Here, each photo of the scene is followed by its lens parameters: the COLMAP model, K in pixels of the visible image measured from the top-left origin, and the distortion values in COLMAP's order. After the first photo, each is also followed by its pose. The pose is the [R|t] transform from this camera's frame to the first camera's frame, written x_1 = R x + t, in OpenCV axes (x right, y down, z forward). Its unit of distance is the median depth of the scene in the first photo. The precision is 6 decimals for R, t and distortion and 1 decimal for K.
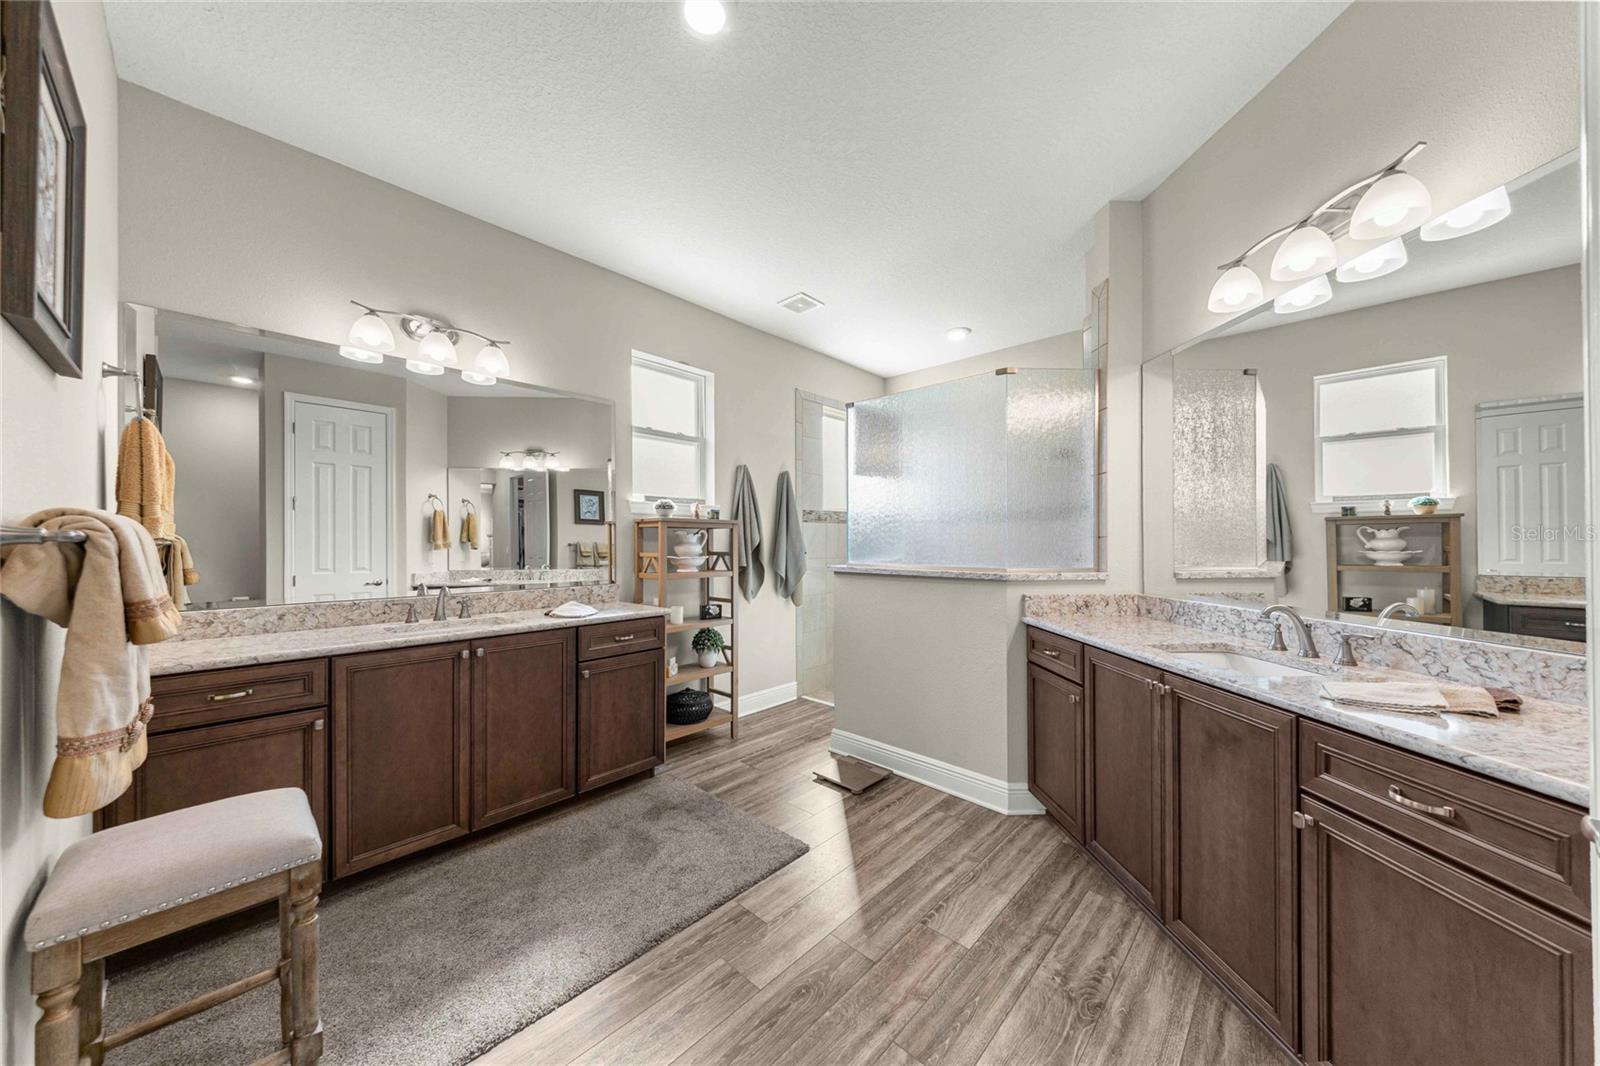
lens RADIAL K [[554.5, 0, 802.9], [0, 554.5, 542.1], [0, 0, 1]] dist [0.017594, 0.000006]
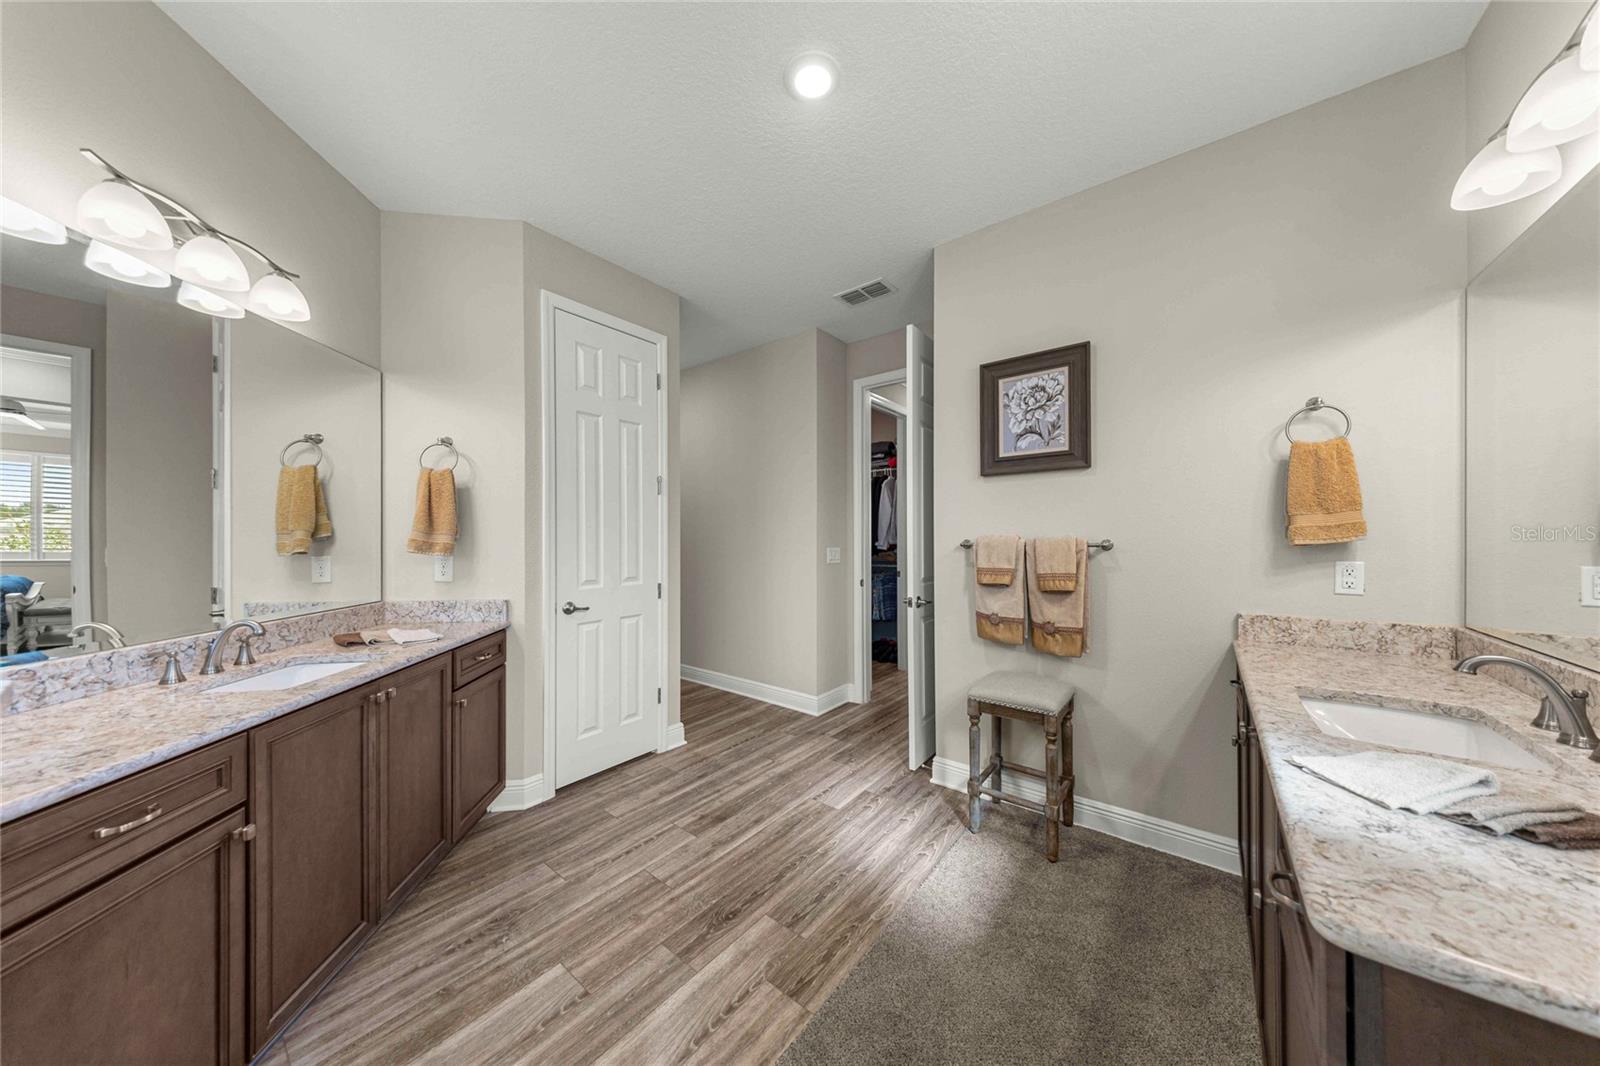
lens RADIAL K [[508.3, 0, 800.0], [0, 508.3, 533.0], [0, 0, 1]] dist [0.000124, 0.000005]
pose [[-0.996703, 0.004725, -0.080995, -0.062325], [0.005349, 0.999958, -0.007484, -0.031543], [0.080956, -0.007893, -0.996686, 2.065172]]
